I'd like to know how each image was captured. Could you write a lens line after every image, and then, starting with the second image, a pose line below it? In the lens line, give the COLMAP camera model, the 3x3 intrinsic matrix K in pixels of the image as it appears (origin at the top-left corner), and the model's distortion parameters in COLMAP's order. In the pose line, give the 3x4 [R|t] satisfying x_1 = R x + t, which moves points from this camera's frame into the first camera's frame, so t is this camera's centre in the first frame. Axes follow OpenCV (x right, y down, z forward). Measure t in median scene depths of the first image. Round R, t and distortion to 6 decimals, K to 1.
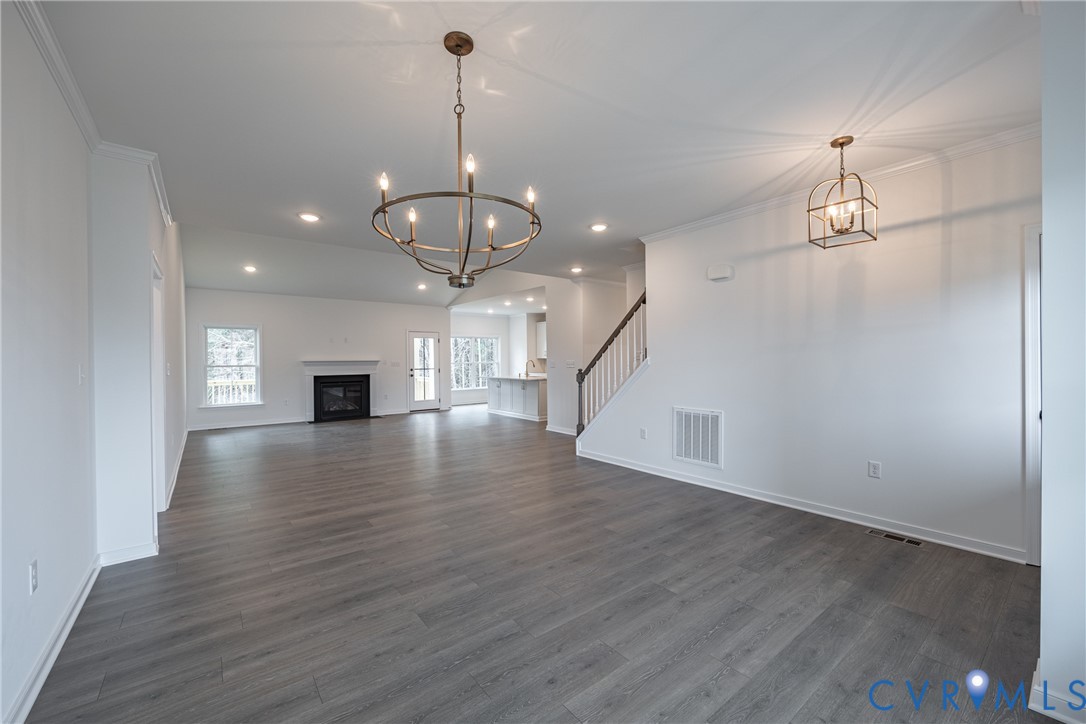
lens RADIAL K [[433.7, 0, 544.1], [0, 433.7, 361.4], [0, 0, 1]] dist [-0.000063, 0.000128]
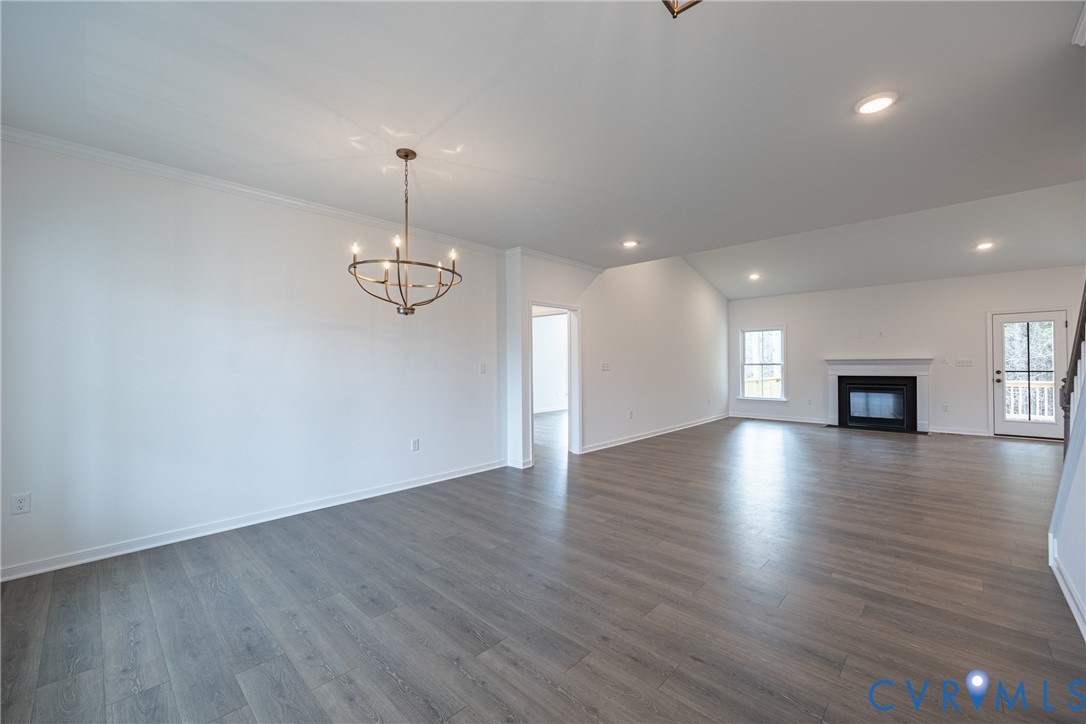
lens RADIAL K [[433.7, 0, 544.1], [0, 433.7, 361.4], [0, 0, 1]] dist [-0.000063, 0.000128]
pose [[0.146620, 0.001877, -0.989191, 0.703635], [0.004692, 0.999986, 0.002593, -0.004835], [0.989182, -0.005021, 0.146609, 0.638738]]
